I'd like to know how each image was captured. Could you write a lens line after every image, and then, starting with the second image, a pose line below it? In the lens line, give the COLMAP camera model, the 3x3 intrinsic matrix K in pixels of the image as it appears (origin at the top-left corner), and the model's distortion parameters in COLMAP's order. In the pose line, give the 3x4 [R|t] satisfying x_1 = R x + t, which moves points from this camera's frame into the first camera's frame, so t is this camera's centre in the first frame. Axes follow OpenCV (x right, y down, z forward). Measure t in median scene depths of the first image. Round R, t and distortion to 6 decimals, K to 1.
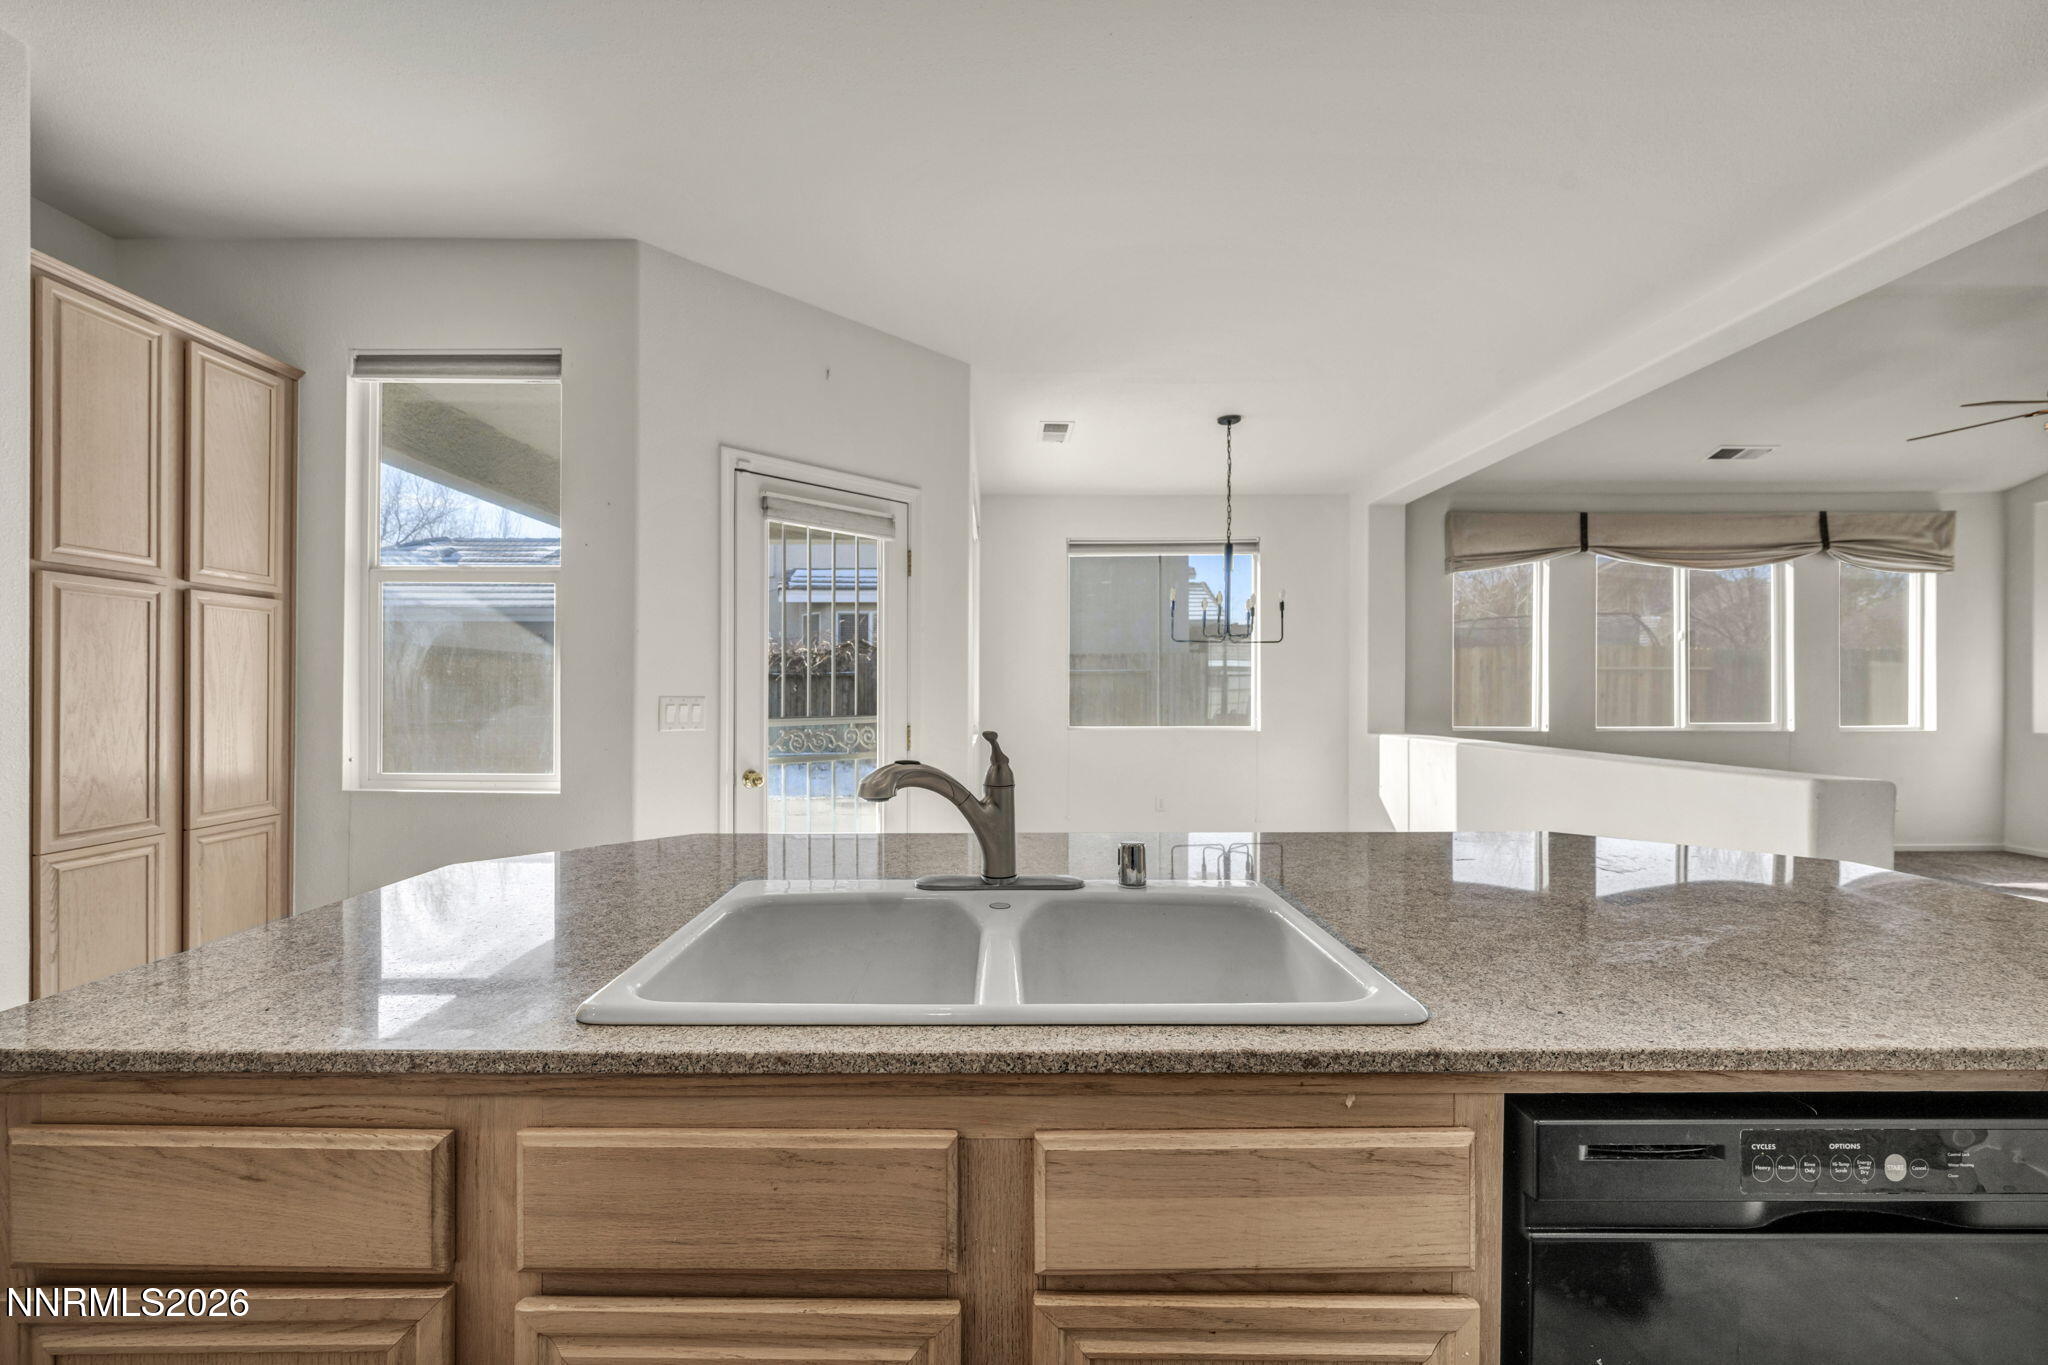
lens RADIAL K [[848.6, 0, 995.0], [0, 848.6, 688.5], [0, 0, 1]] dist [0.000017, 0.000172]
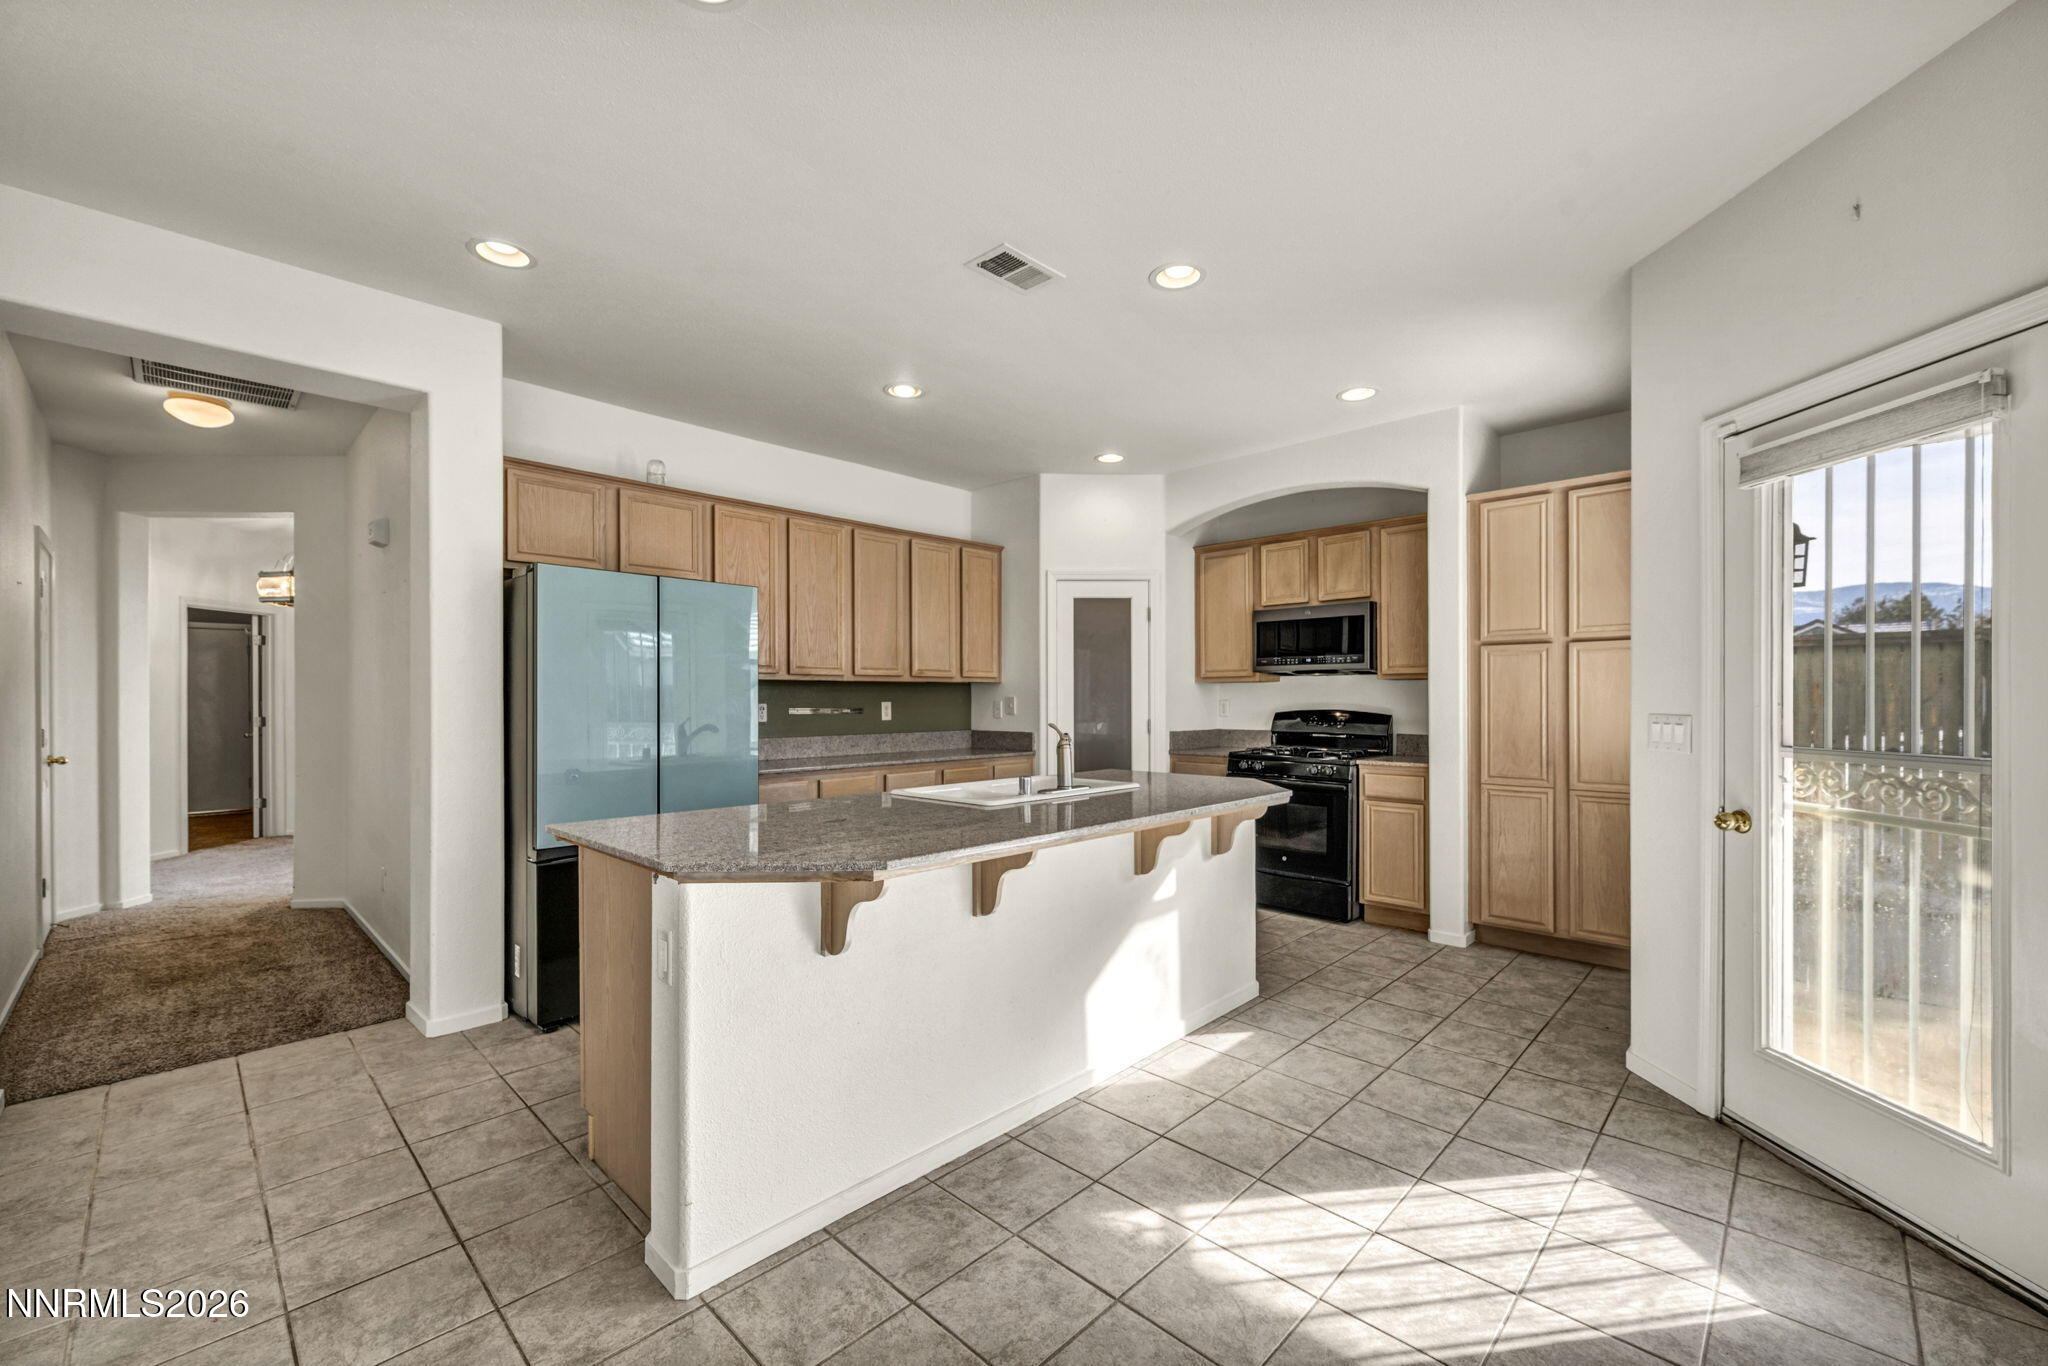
lens RADIAL K [[831.0, 0, 1031.9], [0, 831.0, 695.0], [0, 0, 1]] dist [0.001108, 0.000165]
pose [[-0.687936, -0.000619, -0.725771, 0.357673], [0.003580, 0.999985, -0.004246, -0.004957], [0.725762, -0.005520, -0.687924, 0.516988]]
